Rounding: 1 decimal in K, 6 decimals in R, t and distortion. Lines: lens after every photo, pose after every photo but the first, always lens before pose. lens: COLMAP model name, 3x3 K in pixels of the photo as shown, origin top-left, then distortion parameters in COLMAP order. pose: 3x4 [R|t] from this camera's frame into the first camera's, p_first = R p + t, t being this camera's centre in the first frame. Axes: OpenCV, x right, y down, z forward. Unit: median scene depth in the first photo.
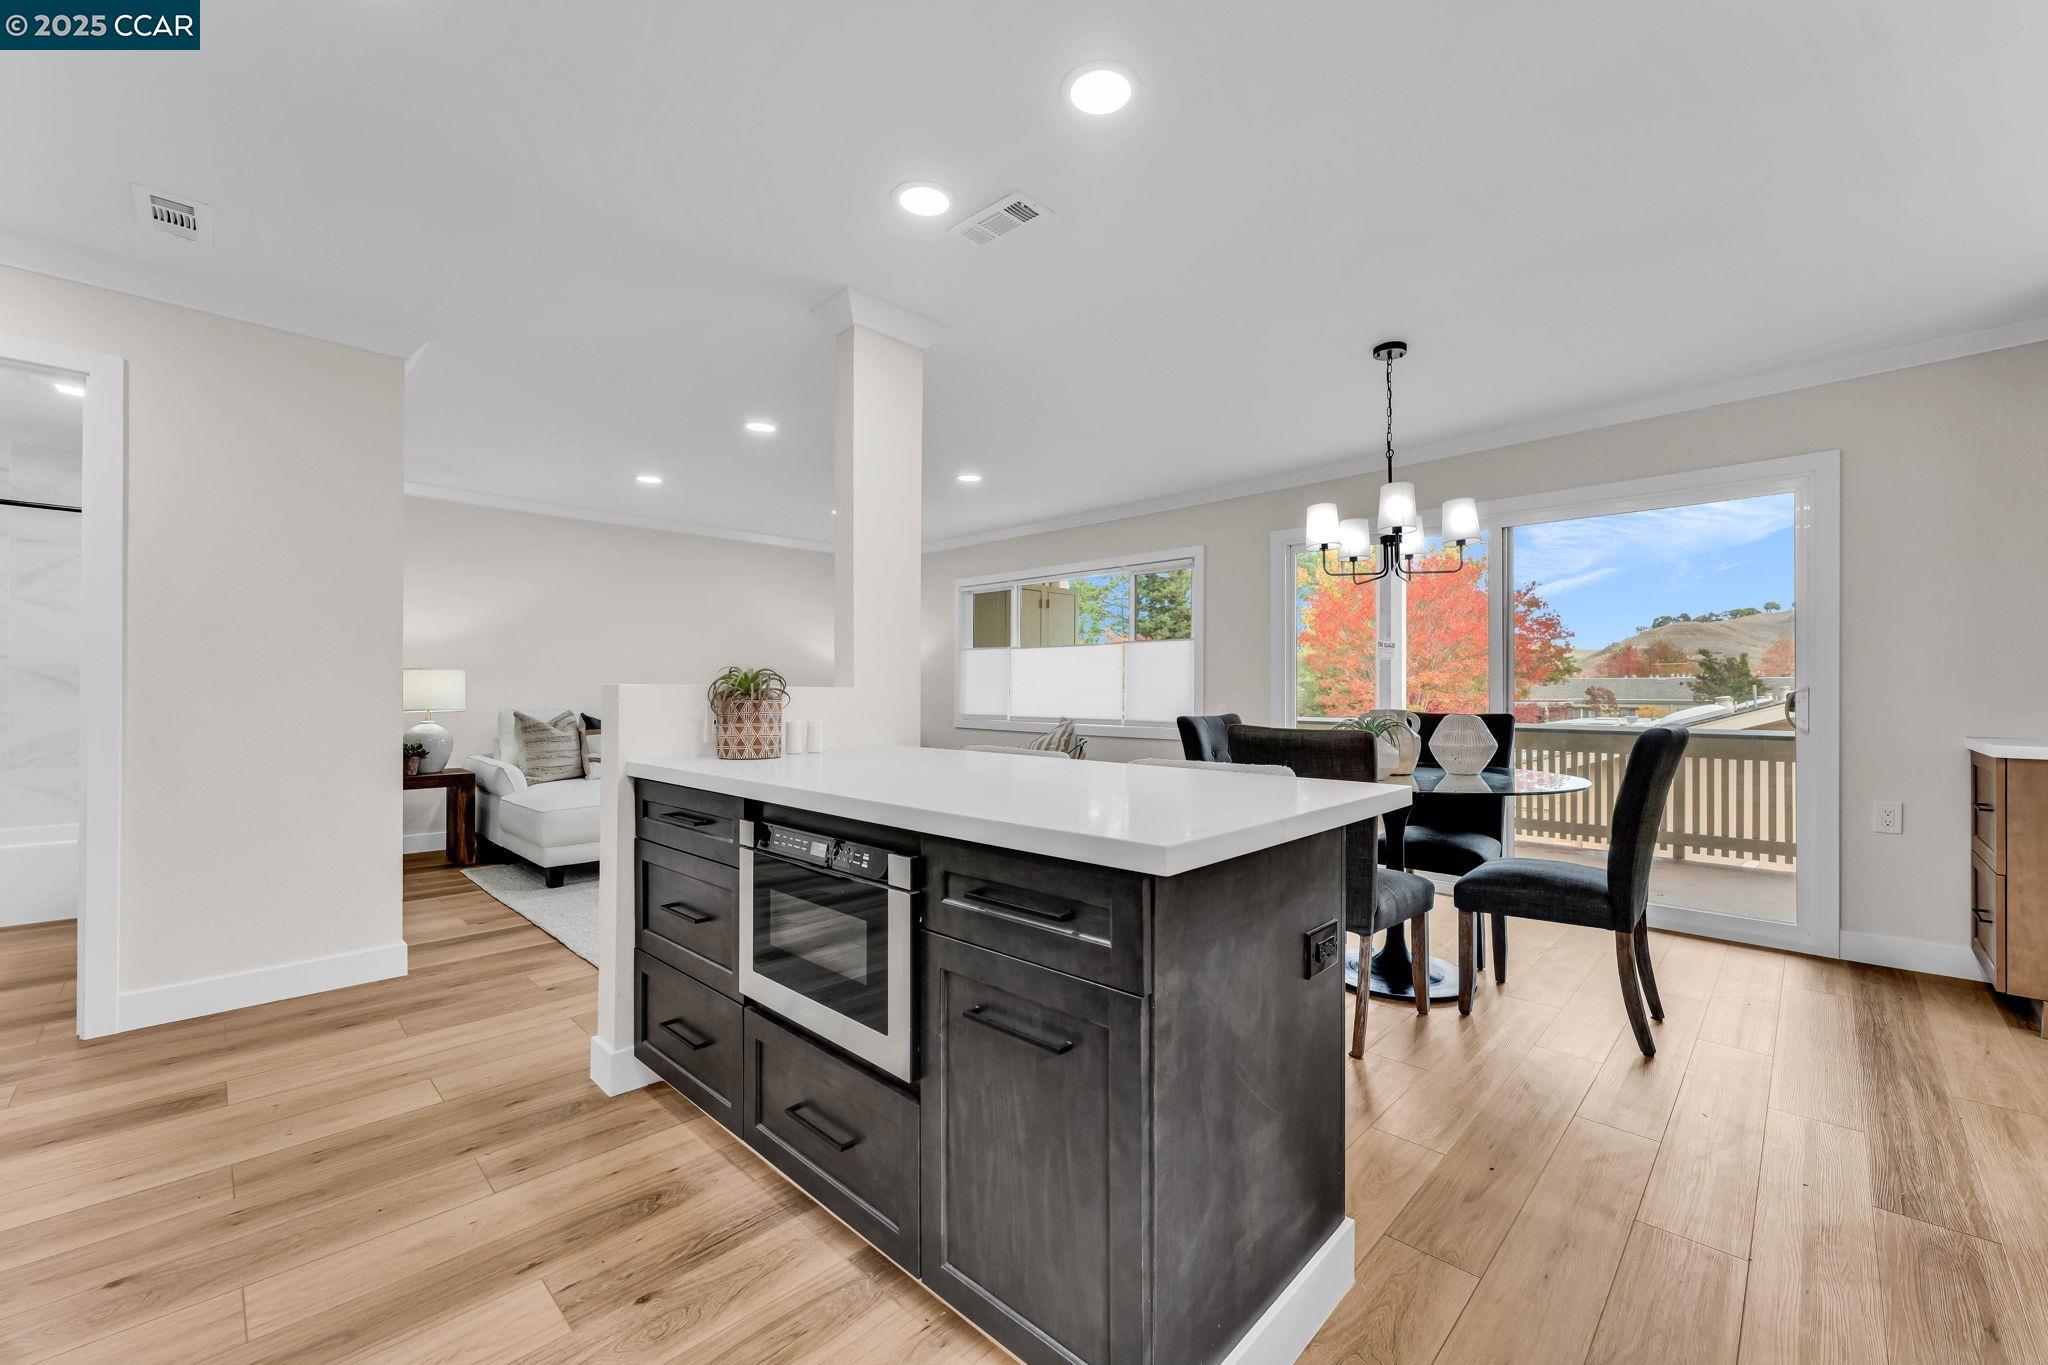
lens RADIAL K [[827.1, 0, 1075.8], [0, 827.1, 687.7], [0, 0, 1]] dist [0.000424, 0.000066]
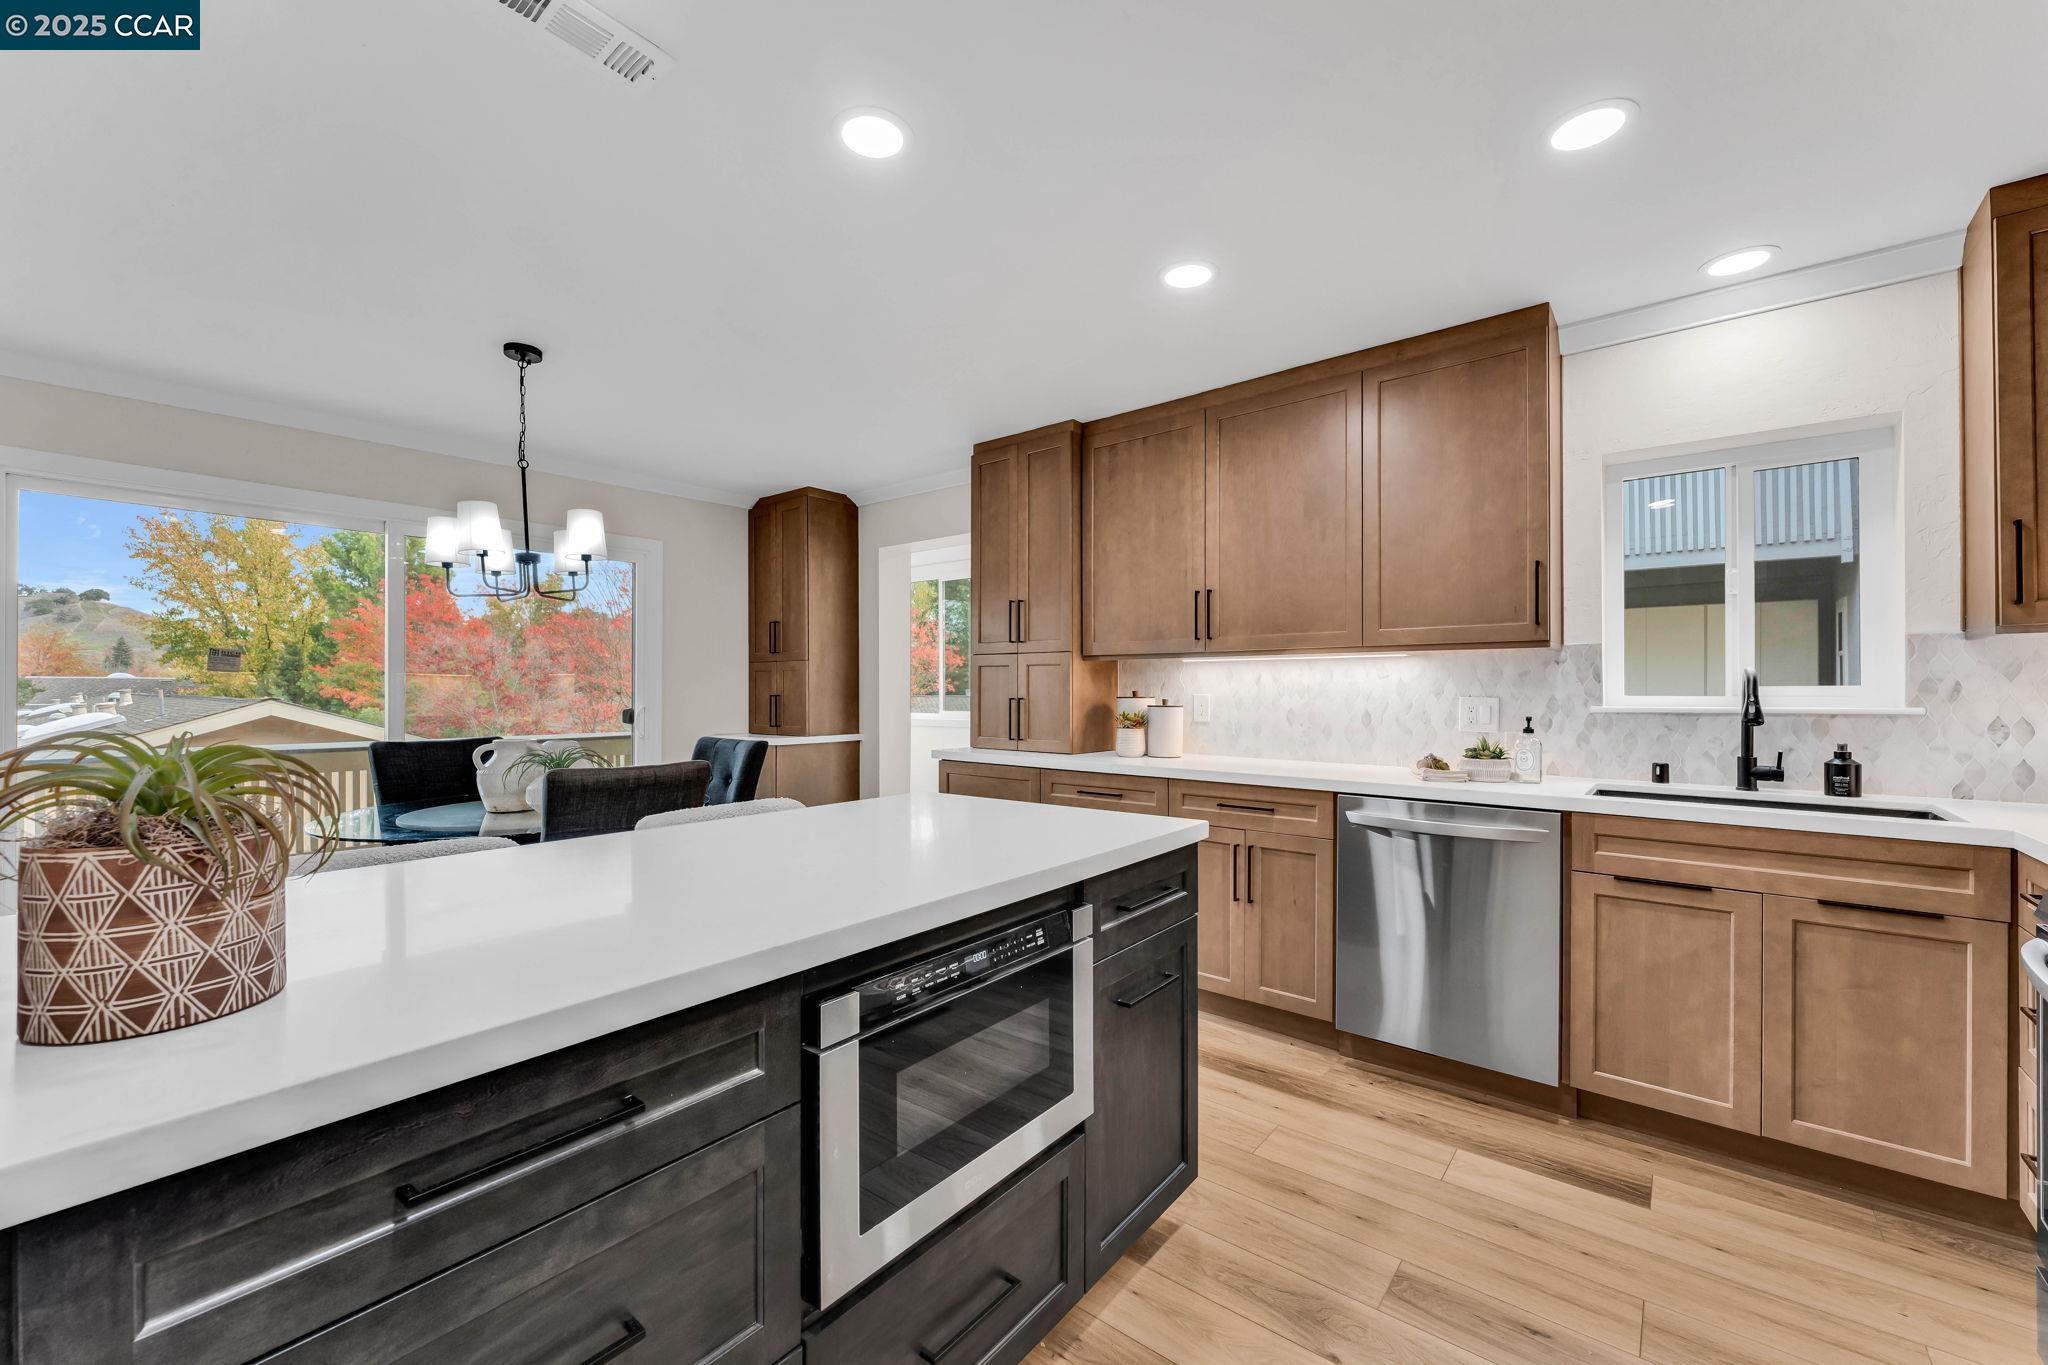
lens RADIAL K [[807.7, 0, 1029.1], [0, 807.7, 689.4], [0, 0, 1]] dist [0.001248, 0.000062]
pose [[-0.067630, -0.004105, 0.997702, -0.736715], [0.002424, 0.999988, 0.004278, -0.046930], [-0.997708, 0.002708, -0.067619, 0.680207]]
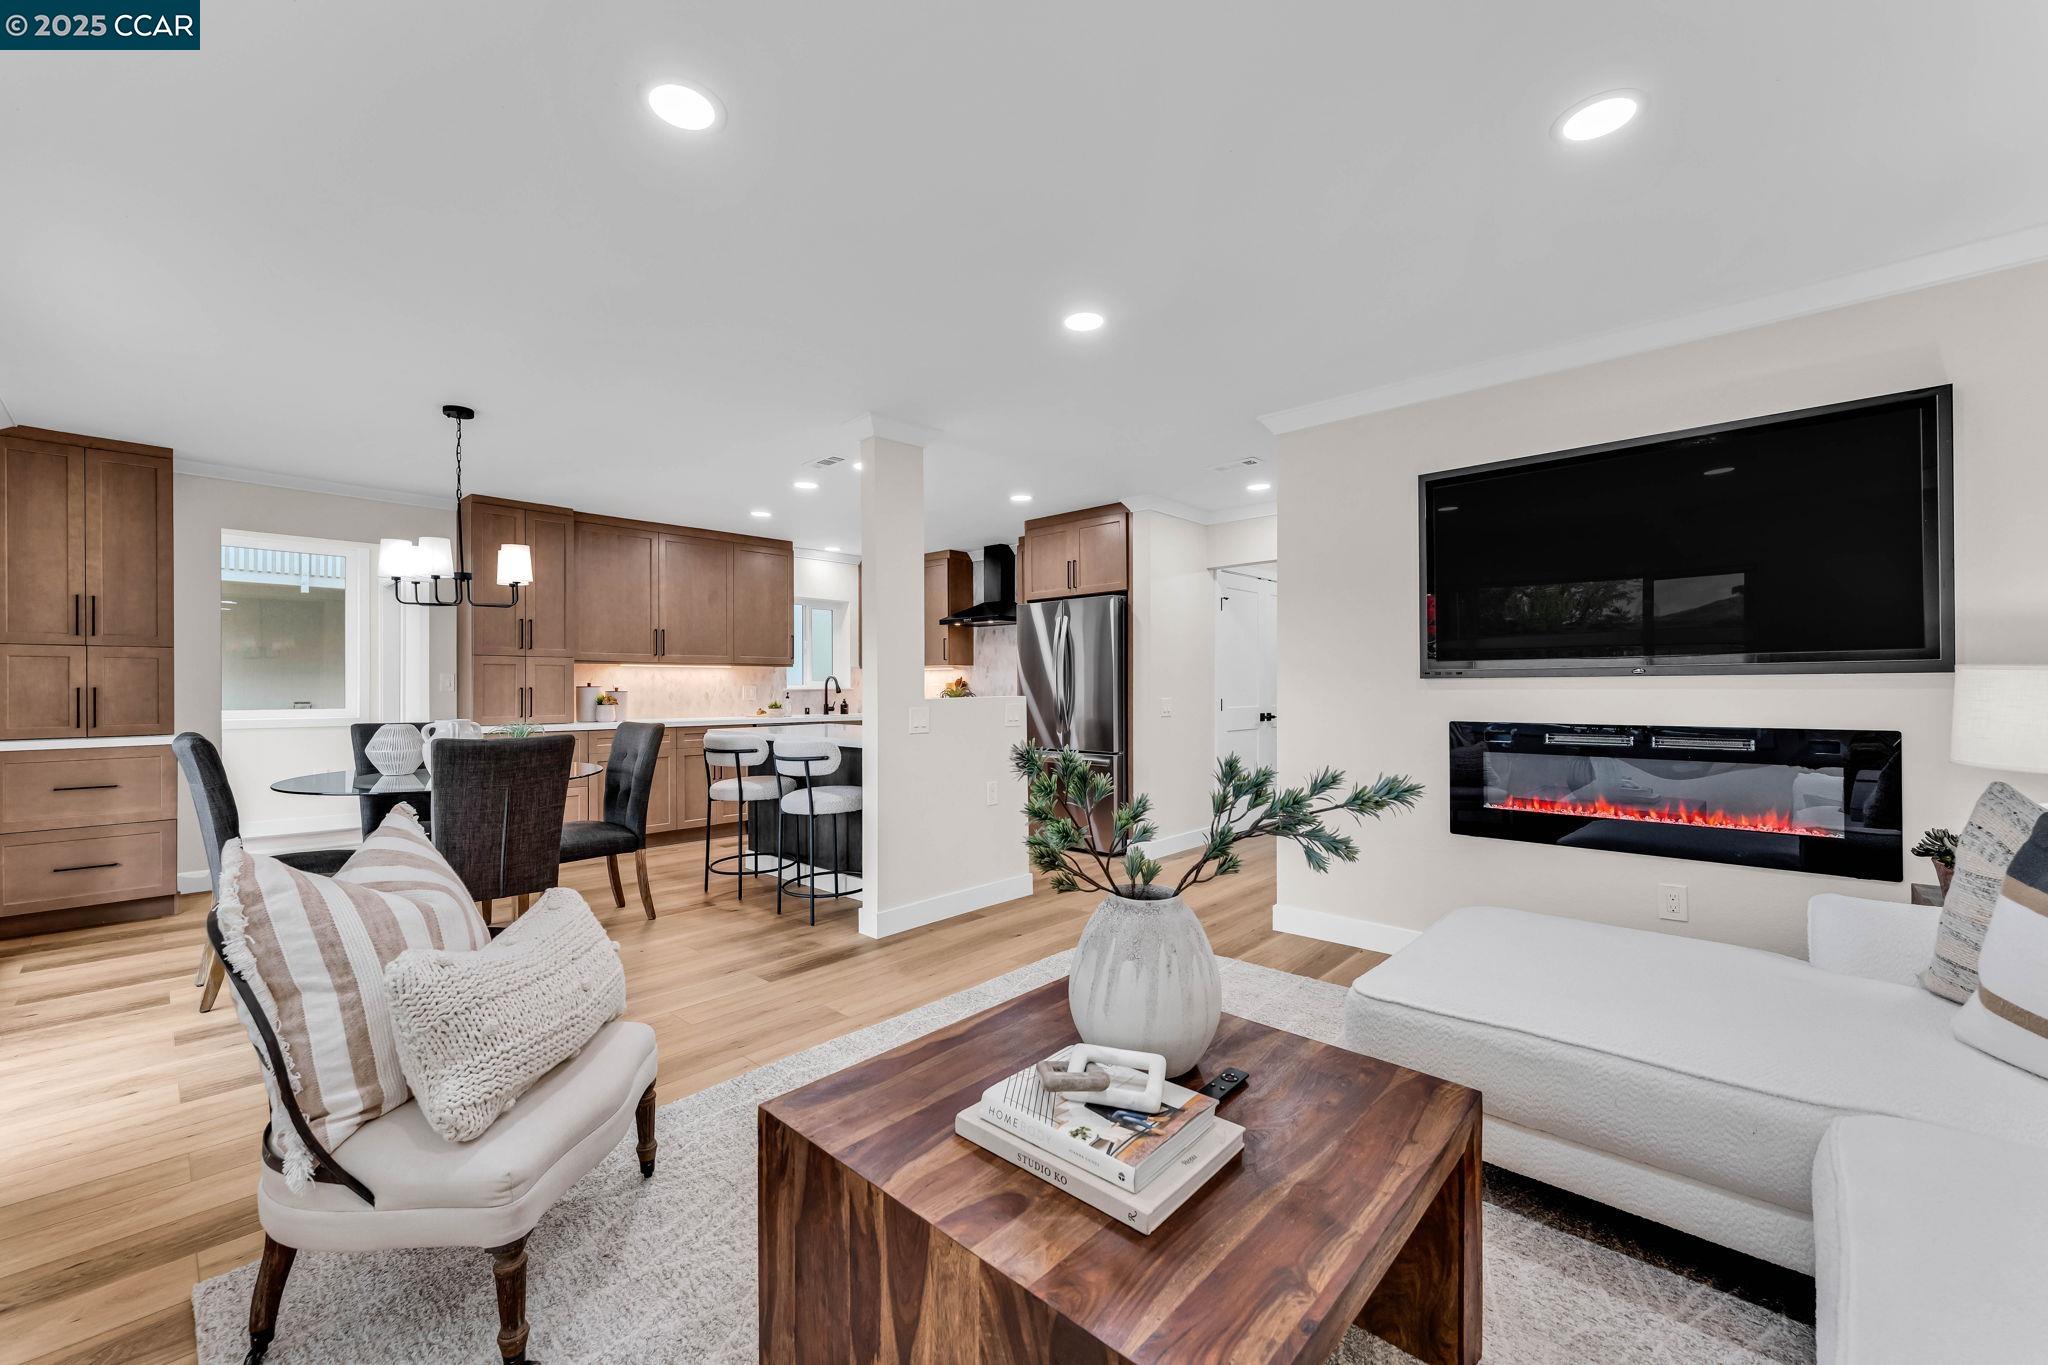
lens RADIAL K [[807.7, 0, 1029.1], [0, 807.7, 689.4], [0, 0, 1]] dist [0.001248, 0.000062]
pose [[-0.999898, -0.003306, 0.013903, -0.618888], [-0.003239, 0.999983, 0.004854, -0.030663], [-0.013919, 0.004809, -0.999892, 2.848400]]
